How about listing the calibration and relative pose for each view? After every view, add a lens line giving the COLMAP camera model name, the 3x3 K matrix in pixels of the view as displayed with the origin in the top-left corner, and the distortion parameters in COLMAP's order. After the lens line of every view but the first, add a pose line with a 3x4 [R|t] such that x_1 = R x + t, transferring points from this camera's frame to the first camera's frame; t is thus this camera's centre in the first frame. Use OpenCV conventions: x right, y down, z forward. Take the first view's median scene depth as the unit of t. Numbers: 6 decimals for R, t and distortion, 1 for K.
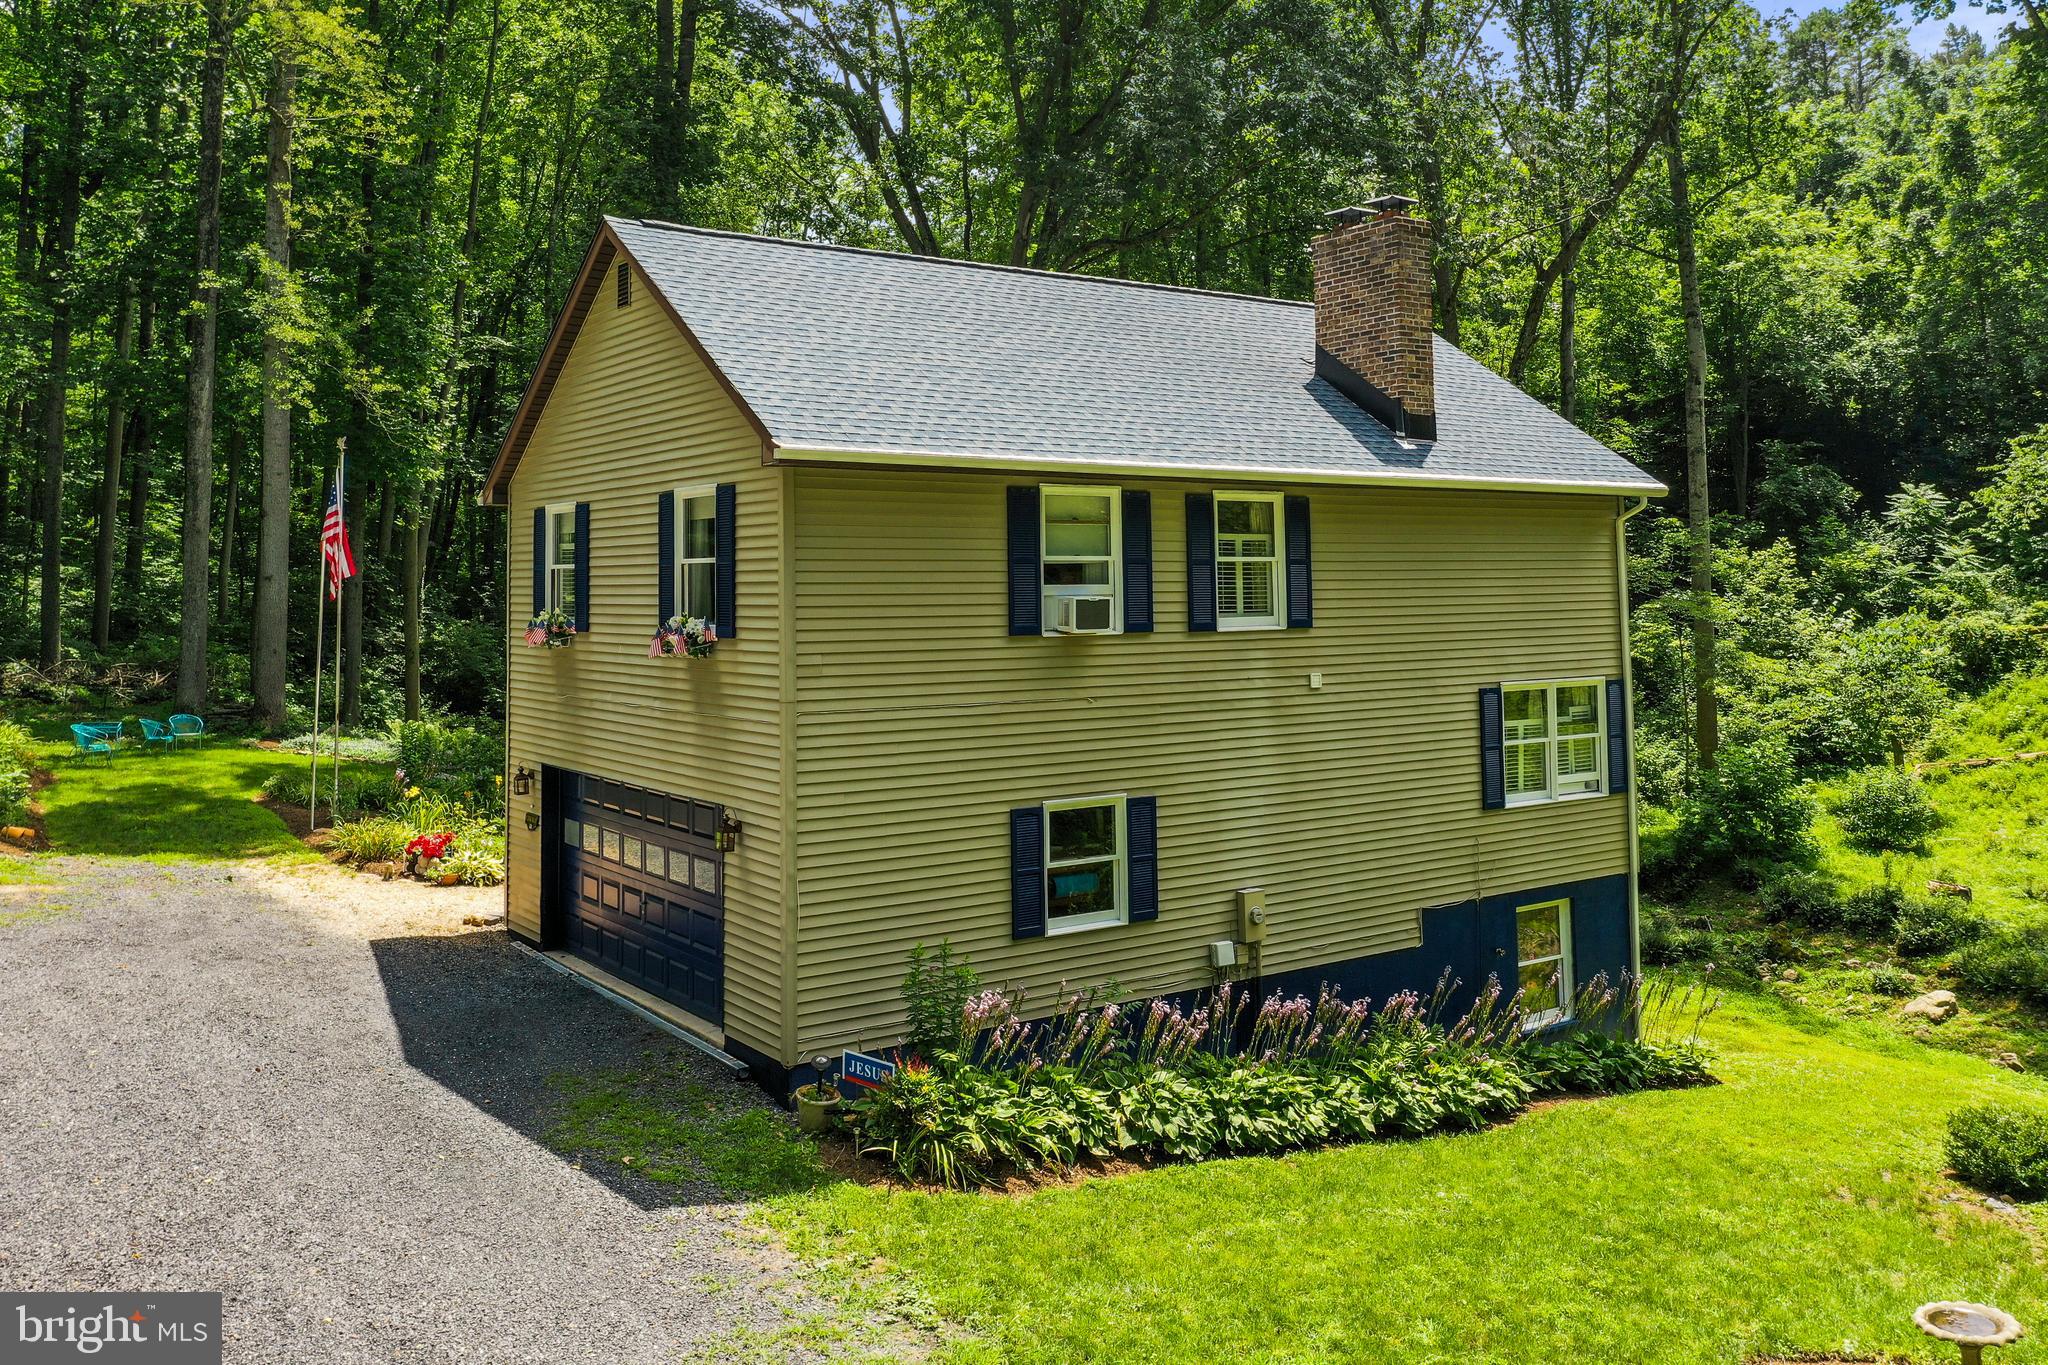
lens RADIAL K [[1682.0, 0, 1023.9], [0, 1682.0, 486.7], [0, 0, 1]] dist [0.000438, 0.002905]
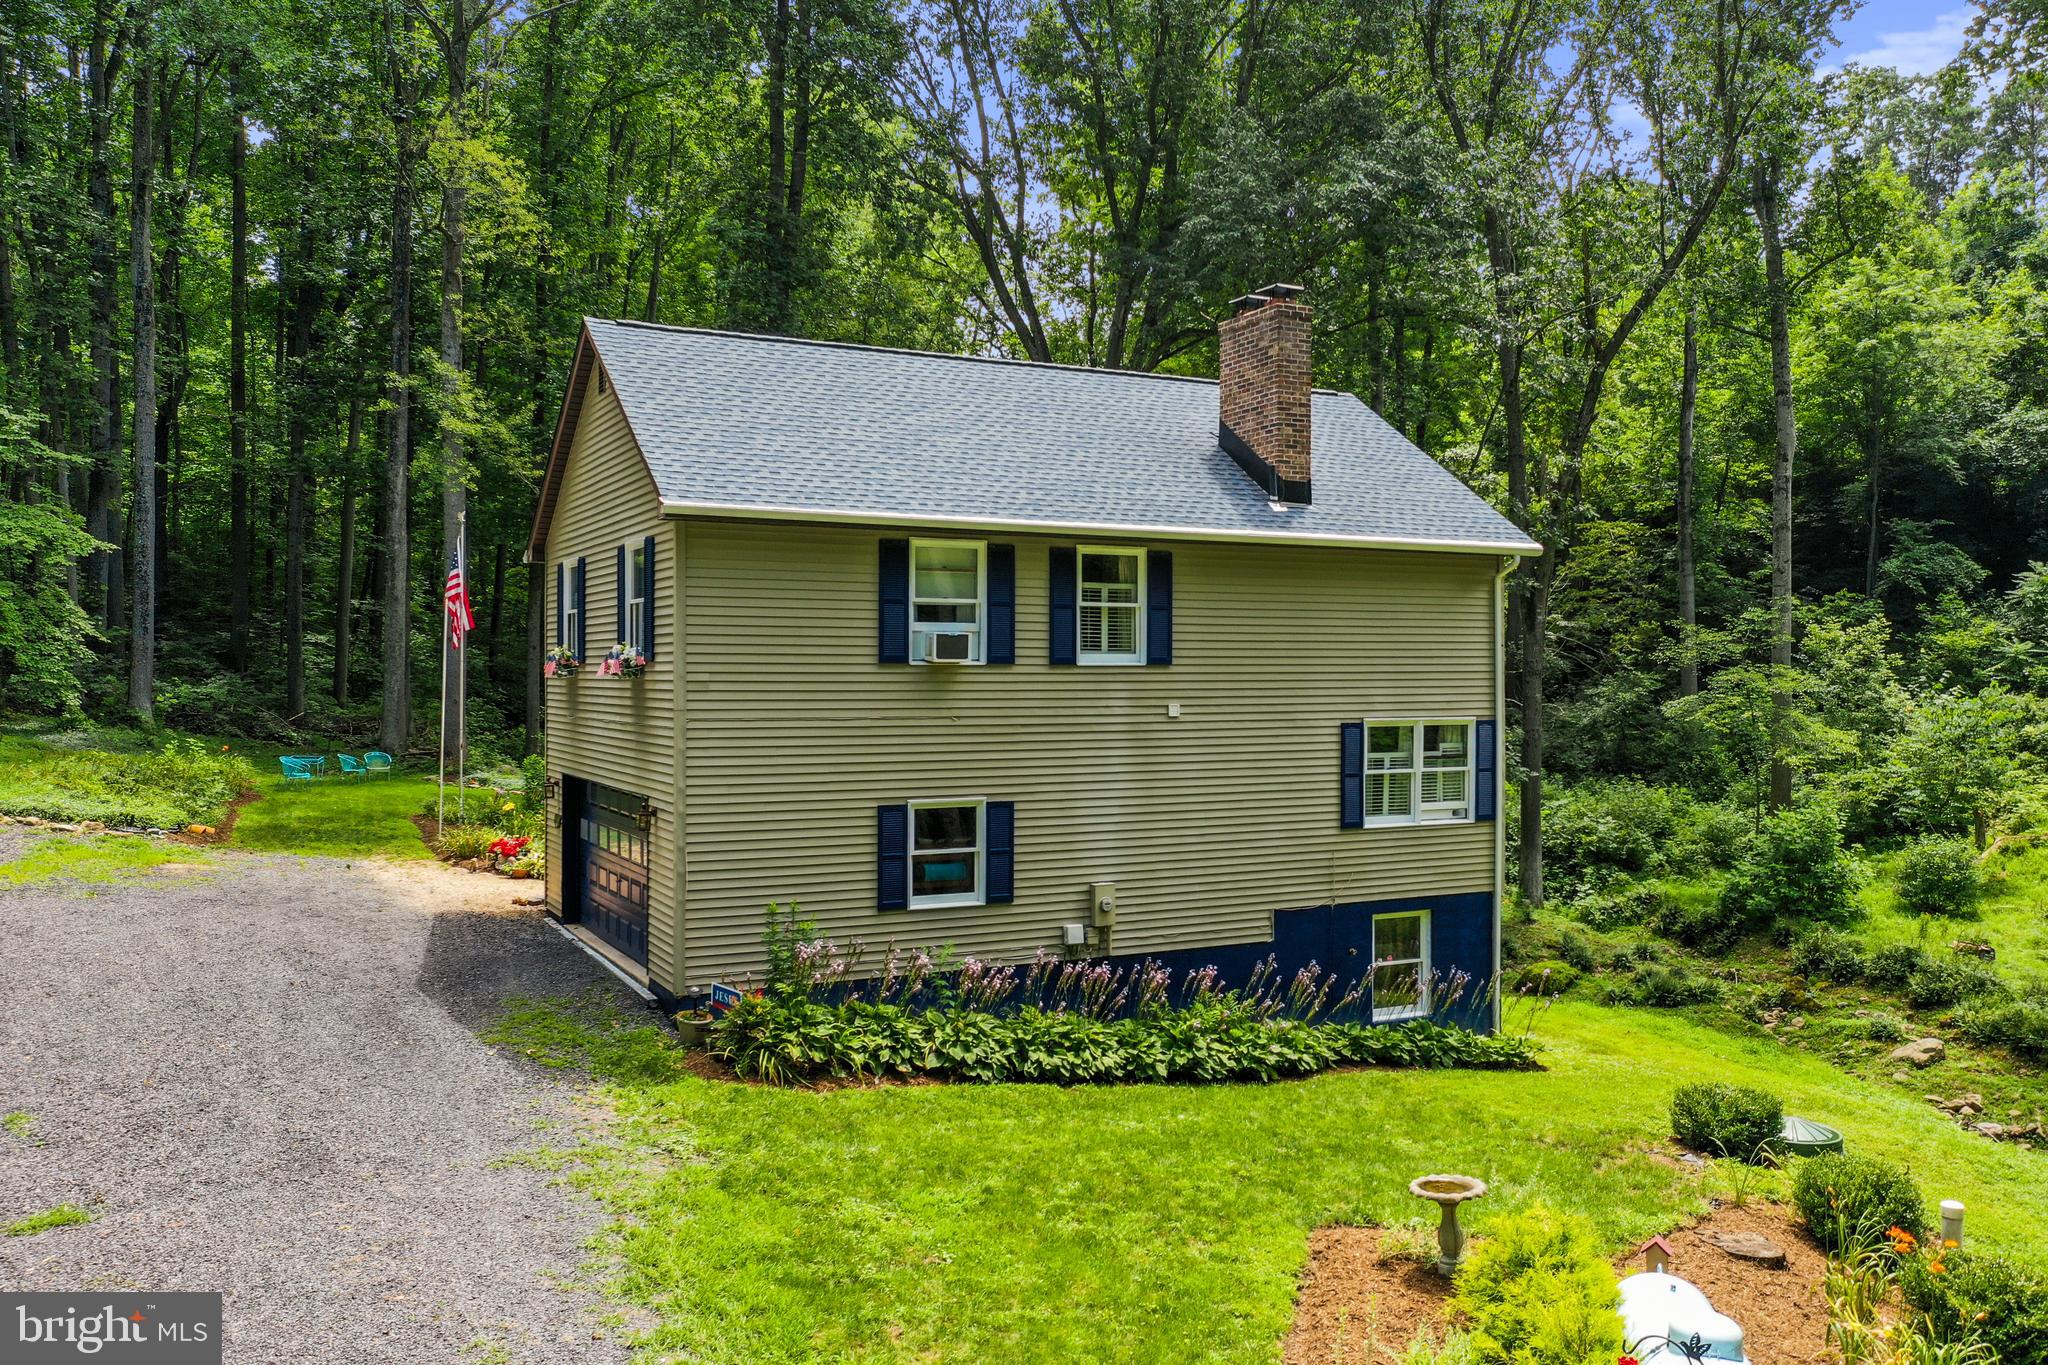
lens RADIAL K [[1619.5, 0, 1005.1], [0, 1619.5, 686.1], [0, 0, 1]] dist [0.000653, -0.001753]
pose [[0.989353, 0.011649, -0.145066, 0.209149], [-0.001614, 0.997608, 0.069104, 0.020612], [0.145524, -0.068134, 0.987006, -0.113390]]
